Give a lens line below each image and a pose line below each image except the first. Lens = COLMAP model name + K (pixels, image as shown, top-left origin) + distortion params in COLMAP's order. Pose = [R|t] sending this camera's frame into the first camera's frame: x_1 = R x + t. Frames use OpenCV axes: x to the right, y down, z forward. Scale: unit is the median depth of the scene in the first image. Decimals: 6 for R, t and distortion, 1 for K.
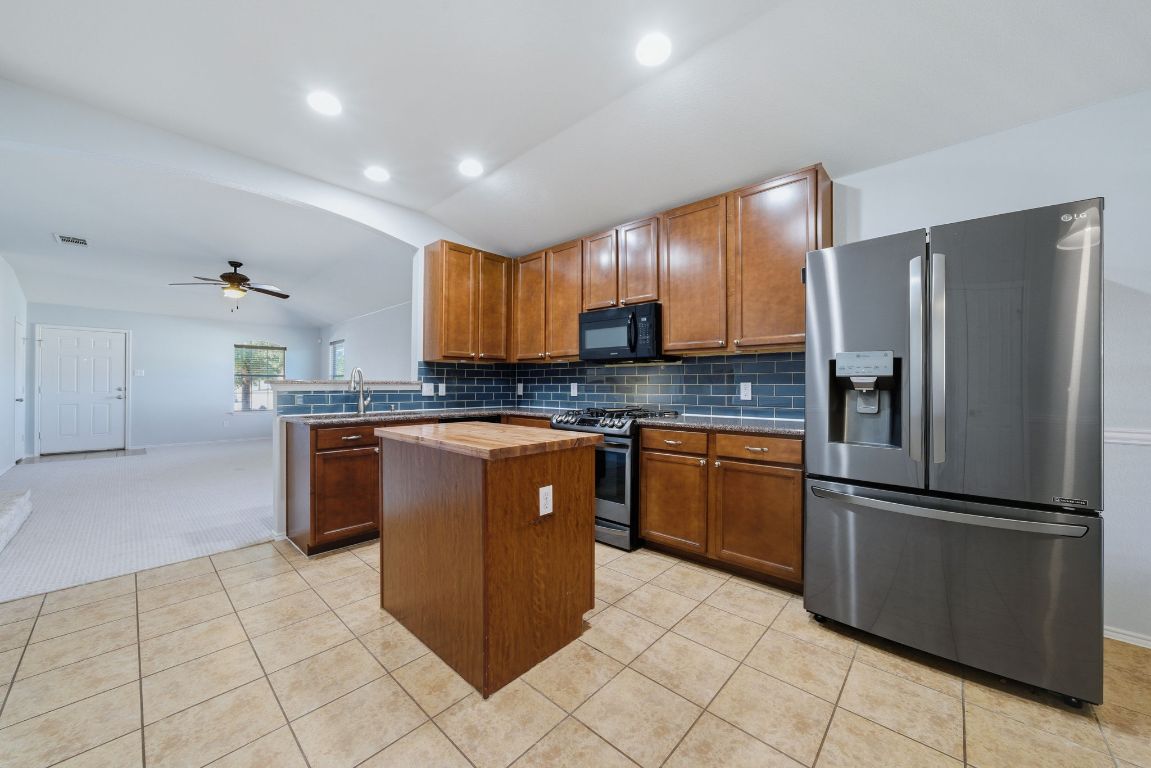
lens RADIAL K [[414.6, 0, 575.5], [0, 414.6, 384.0], [0, 0, 1]] dist [-0.001233, -0.000384]
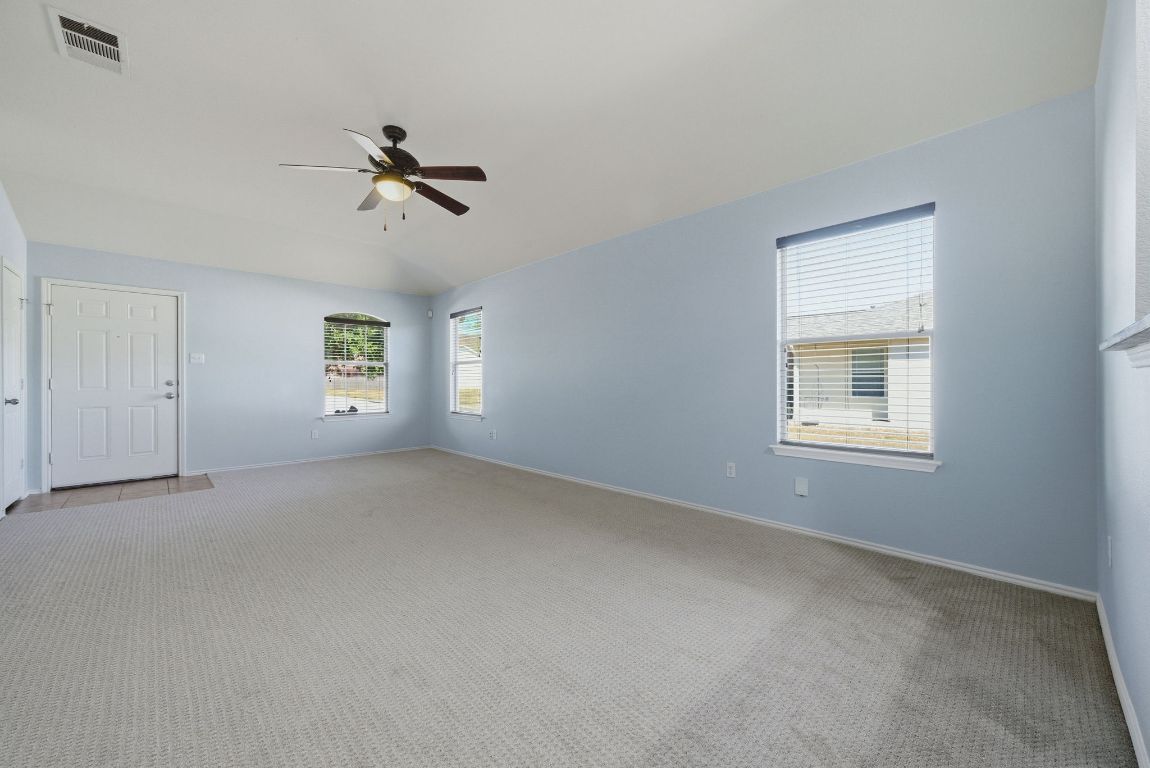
lens RADIAL K [[441.3, 0, 579.5], [0, 441.3, 382.3], [0, 0, 1]] dist [0.001229, 0.000375]
pose [[0.998098, -0.006708, -0.061286, -0.464640], [0.007041, 0.999962, 0.005214, 0.013220], [0.061249, -0.005636, 0.998107, 0.388204]]
